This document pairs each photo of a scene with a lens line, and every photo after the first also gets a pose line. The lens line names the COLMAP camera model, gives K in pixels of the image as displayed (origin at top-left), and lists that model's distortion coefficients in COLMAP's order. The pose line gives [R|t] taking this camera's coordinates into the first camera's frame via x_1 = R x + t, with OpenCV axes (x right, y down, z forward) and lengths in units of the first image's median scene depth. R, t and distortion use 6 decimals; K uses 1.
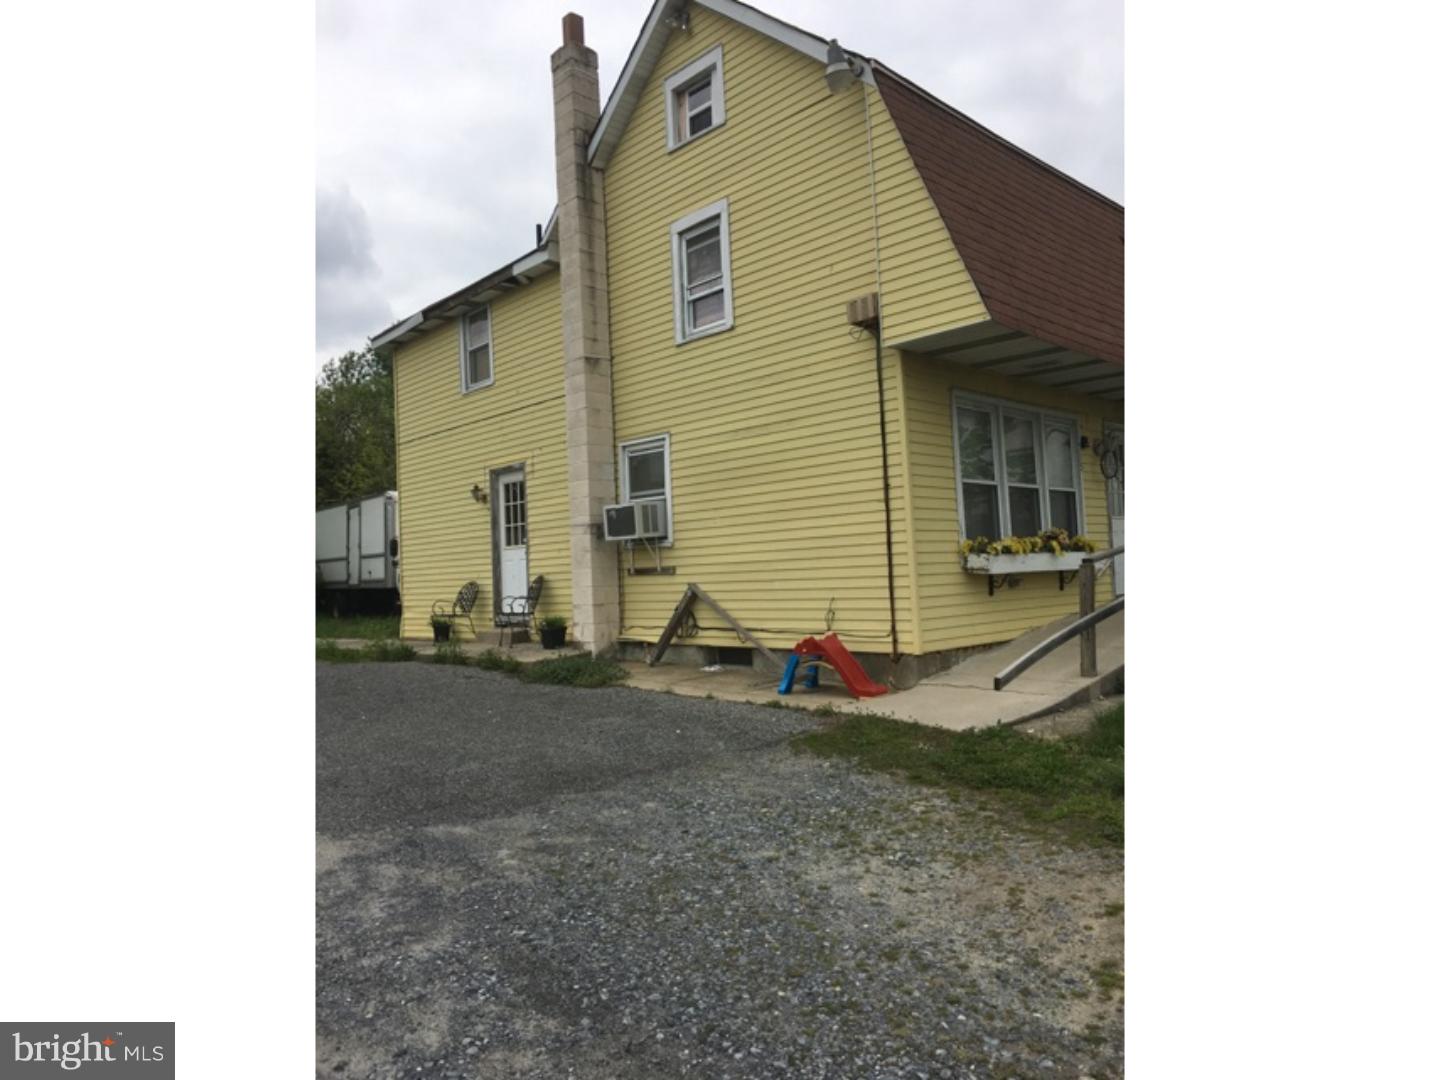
lens RADIAL K [[922.7, 0, 720.0], [0, 922.7, 540.0], [0, 0, 1]] dist [0.056711, -0.000007]
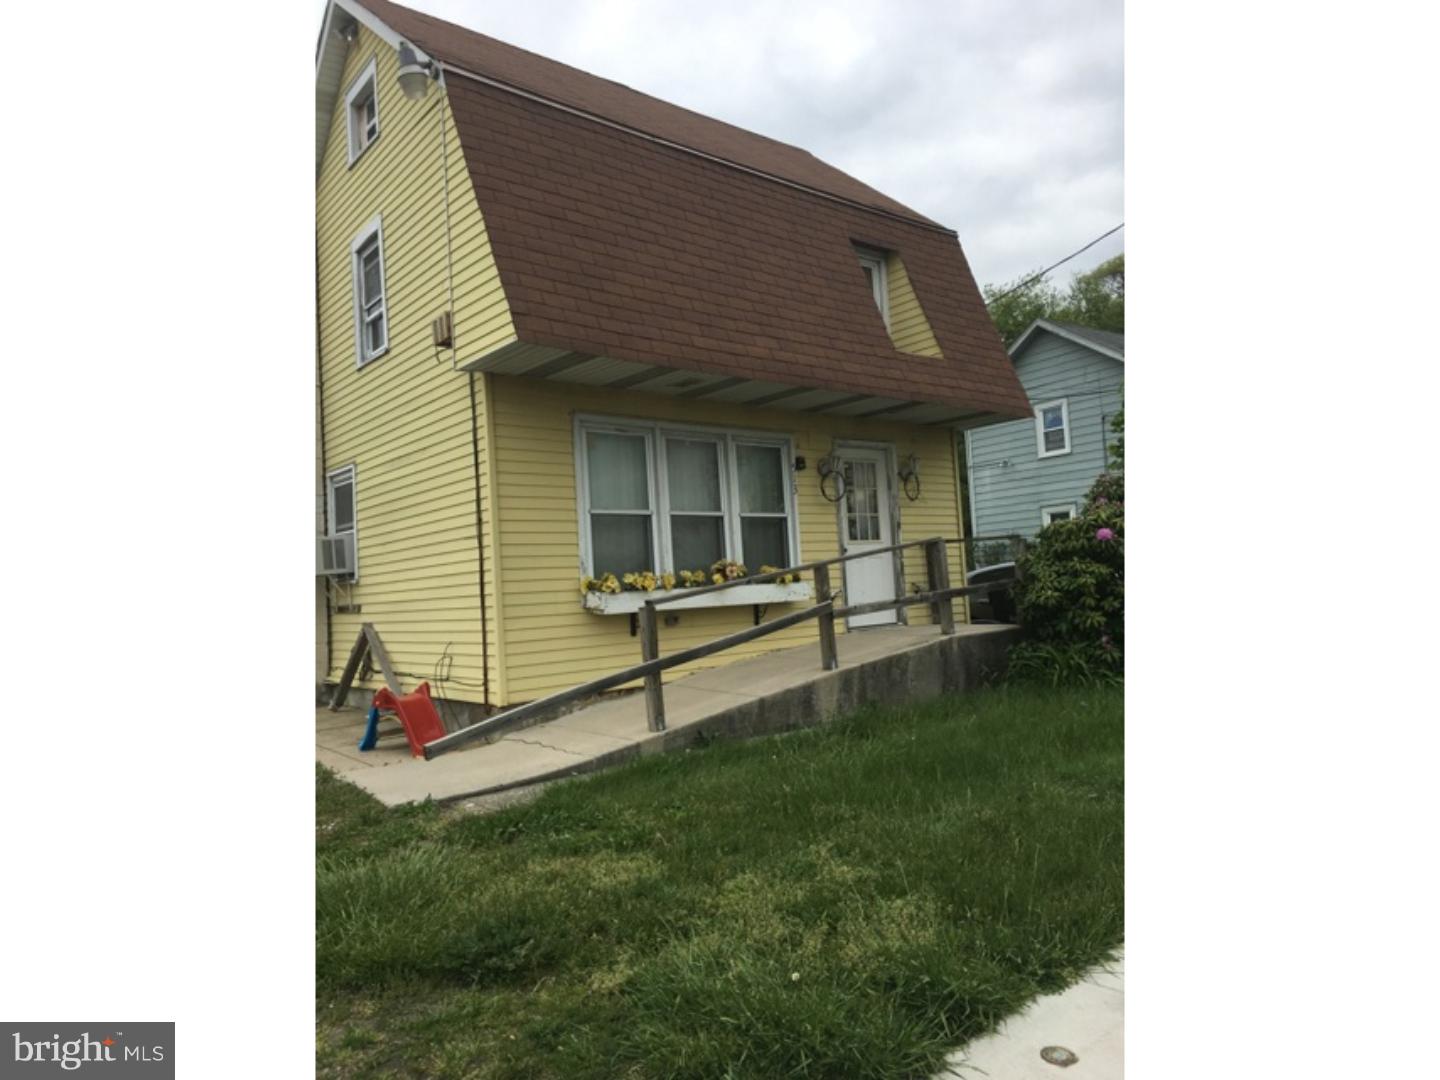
lens RADIAL K [[922.7, 0, 720.0], [0, 922.7, 540.0], [0, 0, 1]] dist [0.056711, -0.000007]
pose [[0.997409, -0.019415, -0.069274, 0.412693], [0.018680, 0.999762, -0.011246, -0.021279], [0.069476, 0.009923, 0.997534, 0.084825]]
